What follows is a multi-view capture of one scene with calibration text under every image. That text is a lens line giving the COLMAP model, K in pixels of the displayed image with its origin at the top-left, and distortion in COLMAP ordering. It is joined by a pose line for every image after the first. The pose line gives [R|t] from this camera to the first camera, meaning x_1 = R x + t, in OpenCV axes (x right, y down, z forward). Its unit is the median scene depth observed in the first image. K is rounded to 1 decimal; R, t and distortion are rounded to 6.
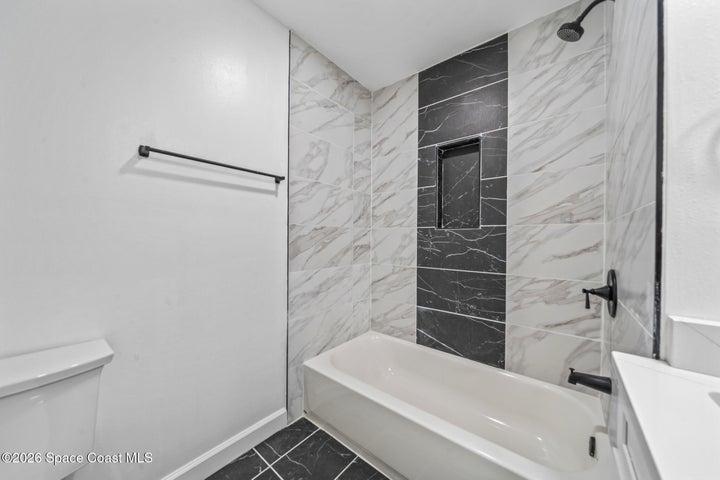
lens RADIAL K [[250.7, 0, 358.1], [0, 250.7, 238.8], [0, 0, 1]] dist [-0.006854, 0.000089]
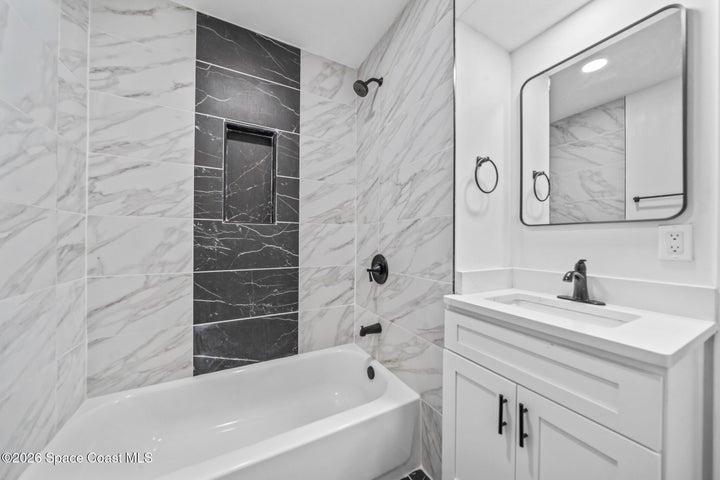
lens RADIAL K [[249.1, 0, 360.0], [0, 249.1, 239.6], [0, 0, 1]] dist [-0.005885, 0.000119]
pose [[0.372272, -0.003482, 0.928117, -0.267481], [-0.001102, 0.999991, 0.004193, 0.012583], [-0.928123, -0.002584, 0.372264, 0.278991]]
